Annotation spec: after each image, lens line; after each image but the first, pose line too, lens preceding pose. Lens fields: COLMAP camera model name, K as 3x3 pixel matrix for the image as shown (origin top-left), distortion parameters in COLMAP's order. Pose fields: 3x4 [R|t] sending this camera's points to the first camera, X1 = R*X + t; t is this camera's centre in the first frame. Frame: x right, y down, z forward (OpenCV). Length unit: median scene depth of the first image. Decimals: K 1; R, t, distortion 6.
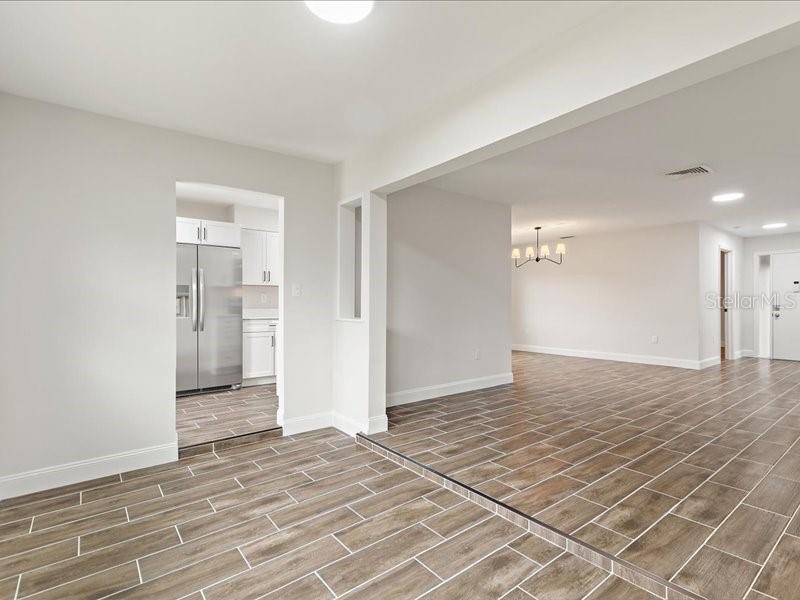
lens RADIAL K [[405.0, 0, 398.8], [0, 405.0, 303.2], [0, 0, 1]] dist [0.007671, -0.002691]
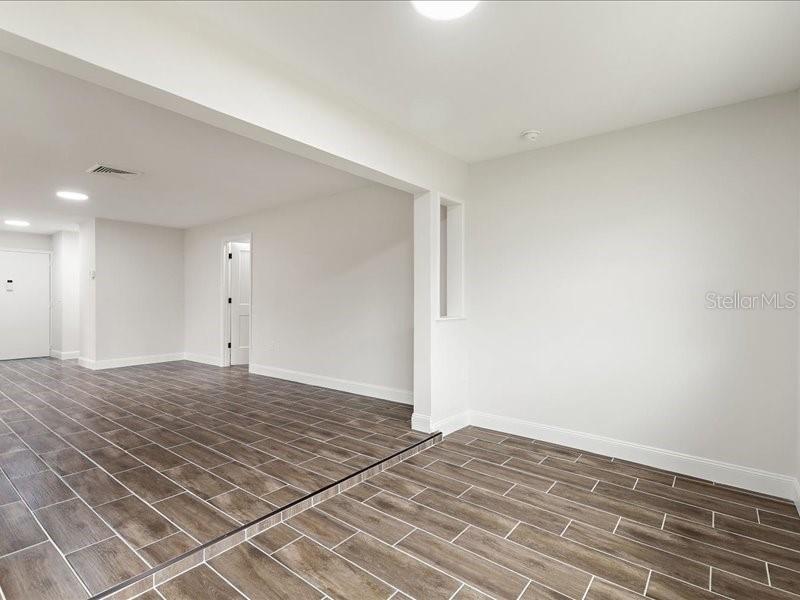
lens RADIAL K [[405.0, 0, 405.7], [0, 405.0, 299.5], [0, 0, 1]] dist [0.007671, -0.002691]
pose [[-0.253743, 0.003506, 0.967265, -0.727738], [-0.000616, 0.999993, -0.003786, -0.007952], [-0.967272, -0.001557, -0.253739, 0.904415]]
